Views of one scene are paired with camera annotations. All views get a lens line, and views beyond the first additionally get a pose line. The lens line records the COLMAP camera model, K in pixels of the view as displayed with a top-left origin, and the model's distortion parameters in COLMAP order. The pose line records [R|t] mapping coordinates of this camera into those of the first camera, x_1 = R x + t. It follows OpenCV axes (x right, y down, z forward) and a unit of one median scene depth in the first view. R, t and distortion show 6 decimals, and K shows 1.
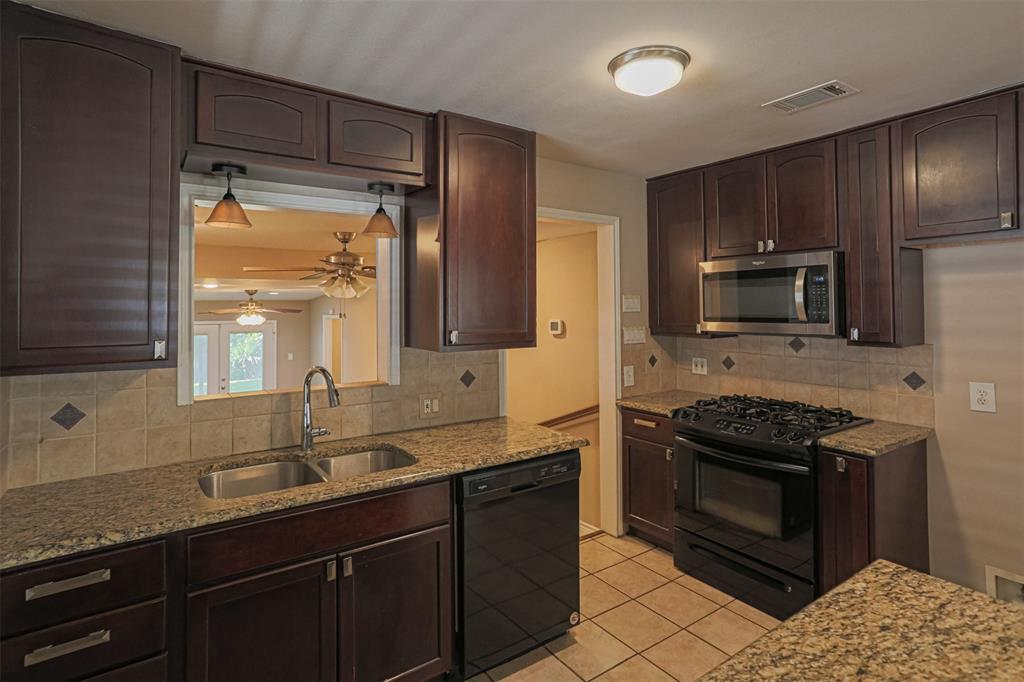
lens RADIAL K [[521.6, 0, 501.3], [0, 521.6, 299.0], [0, 0, 1]] dist [-0.022045, 0.013521]
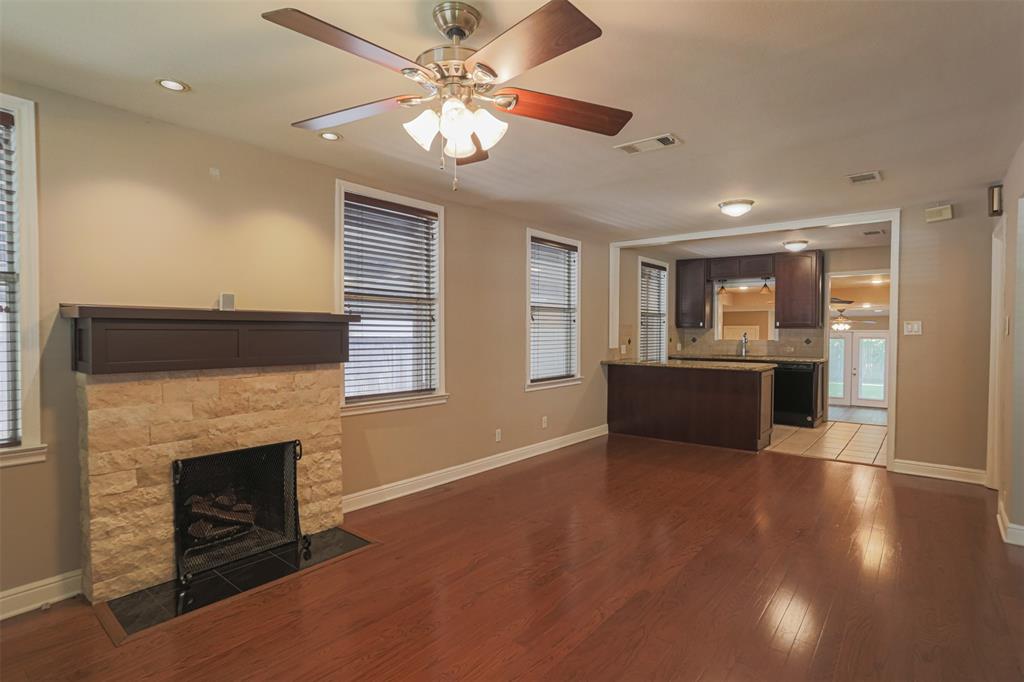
lens RADIAL K [[521.6, 0, 511.2], [0, 521.6, 343.3], [0, 0, 1]] dist [-0.022045, 0.013521]
pose [[0.272741, 0.029345, -0.961640, 2.469364], [0.014481, 0.999296, 0.034601, 0.056747], [0.961979, -0.023362, 0.272124, -1.416872]]
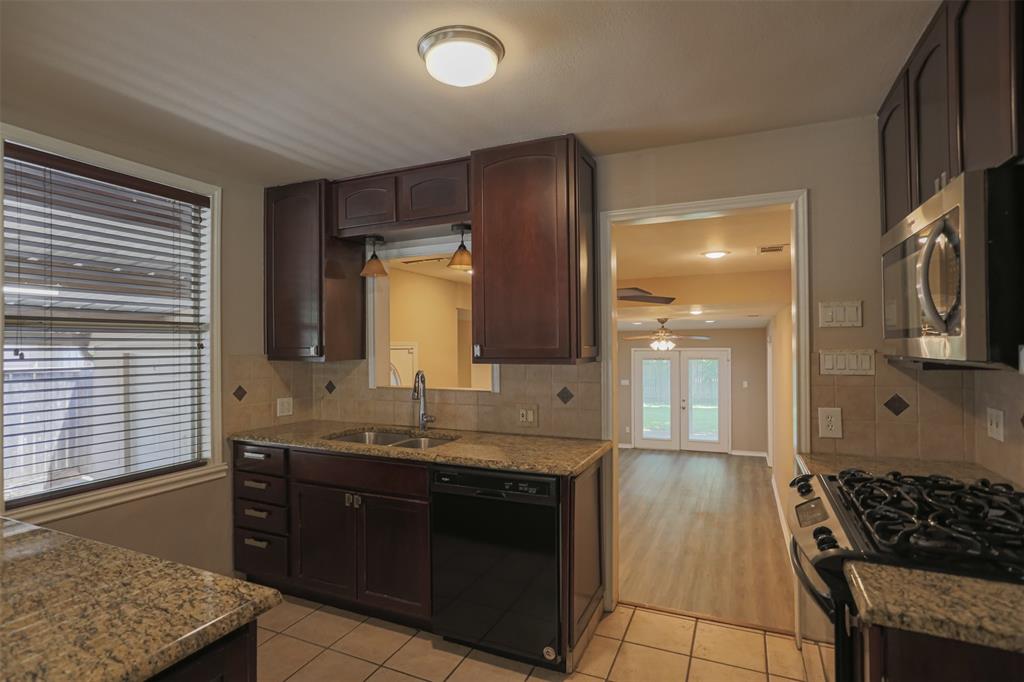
lens RADIAL K [[521.6, 0, 519.8], [0, 521.6, 339.1], [0, 0, 1]] dist [-0.022045, 0.013521]
pose [[0.525836, -0.005622, -0.850567, 0.886347], [0.019361, 0.999798, 0.005361, 0.043139], [0.850365, -0.019287, 0.525839, 0.468806]]
